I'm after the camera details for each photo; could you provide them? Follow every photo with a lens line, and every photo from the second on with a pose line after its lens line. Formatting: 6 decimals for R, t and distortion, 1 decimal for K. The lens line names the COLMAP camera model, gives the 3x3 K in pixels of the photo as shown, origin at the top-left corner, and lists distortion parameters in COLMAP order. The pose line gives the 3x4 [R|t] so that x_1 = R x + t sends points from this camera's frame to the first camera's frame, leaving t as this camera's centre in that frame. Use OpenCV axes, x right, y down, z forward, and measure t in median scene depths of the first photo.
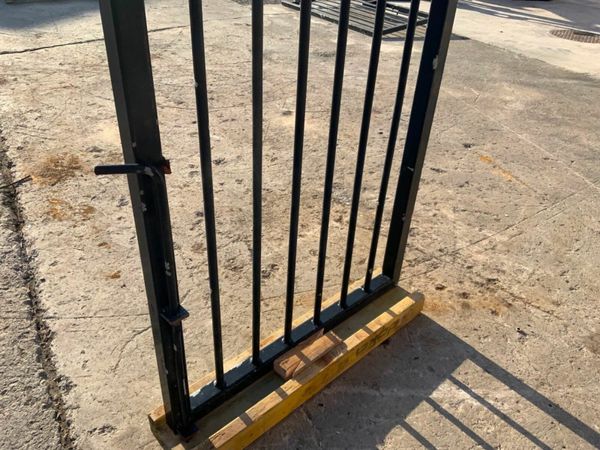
lens RADIAL K [[498.3, 0, 300.0], [0, 498.3, 225.0], [0, 0, 1]] dist [0.097585, -0.191786]
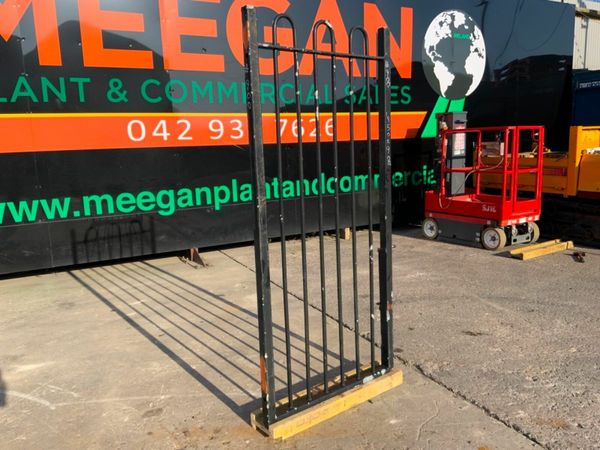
lens RADIAL K [[498.3, 0, 300.0], [0, 498.3, 225.0], [0, 0, 1]] dist [0.097585, -0.191786]
pose [[-0.996599, -0.026649, 0.077974, 0.003520], [0.033485, 0.733644, 0.678709, -1.090853], [-0.075292, 0.679012, -0.730256, 1.458240]]
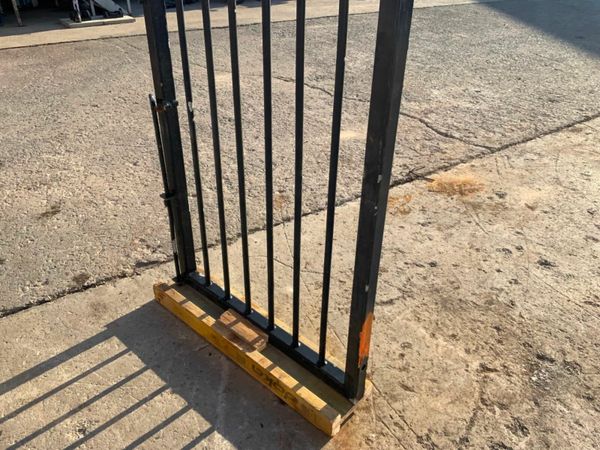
lens RADIAL K [[498.3, 0, 300.0], [0, 498.3, 225.0], [0, 0, 1]] dist [0.097585, -0.191786]
pose [[0.083801, 0.486535, -0.869633, 0.716936], [-0.567320, 0.740756, 0.359763, -0.335498], [0.819223, 0.463212, 0.338097, 0.431292]]
